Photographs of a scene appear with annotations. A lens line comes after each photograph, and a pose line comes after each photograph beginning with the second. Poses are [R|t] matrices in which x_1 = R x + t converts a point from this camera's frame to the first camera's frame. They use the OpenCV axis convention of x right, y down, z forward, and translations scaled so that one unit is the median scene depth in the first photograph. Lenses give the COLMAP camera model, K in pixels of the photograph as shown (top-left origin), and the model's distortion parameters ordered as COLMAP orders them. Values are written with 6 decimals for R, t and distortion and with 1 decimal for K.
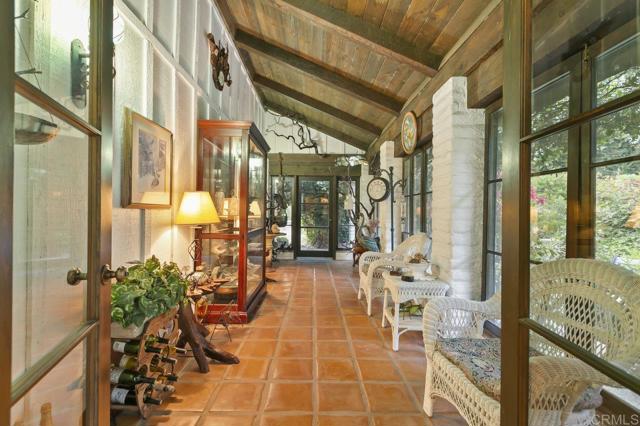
lens RADIAL K [[284.8, 0, 318.7], [0, 284.8, 210.1], [0, 0, 1]] dist [-0.000024, 0.000017]
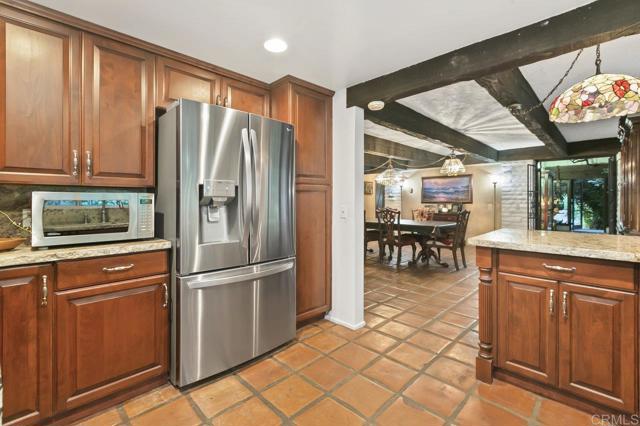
lens RADIAL K [[287.5, 0, 321.1], [0, 287.5, 198.3], [0, 0, 1]] dist [-0.000461, -0.000128]
pose [[0.696142, -0.008715, -0.717852, 0.110938], [0.004392, 0.999959, -0.007881, -0.003554], [0.717891, 0.002333, 0.696151, -1.237845]]
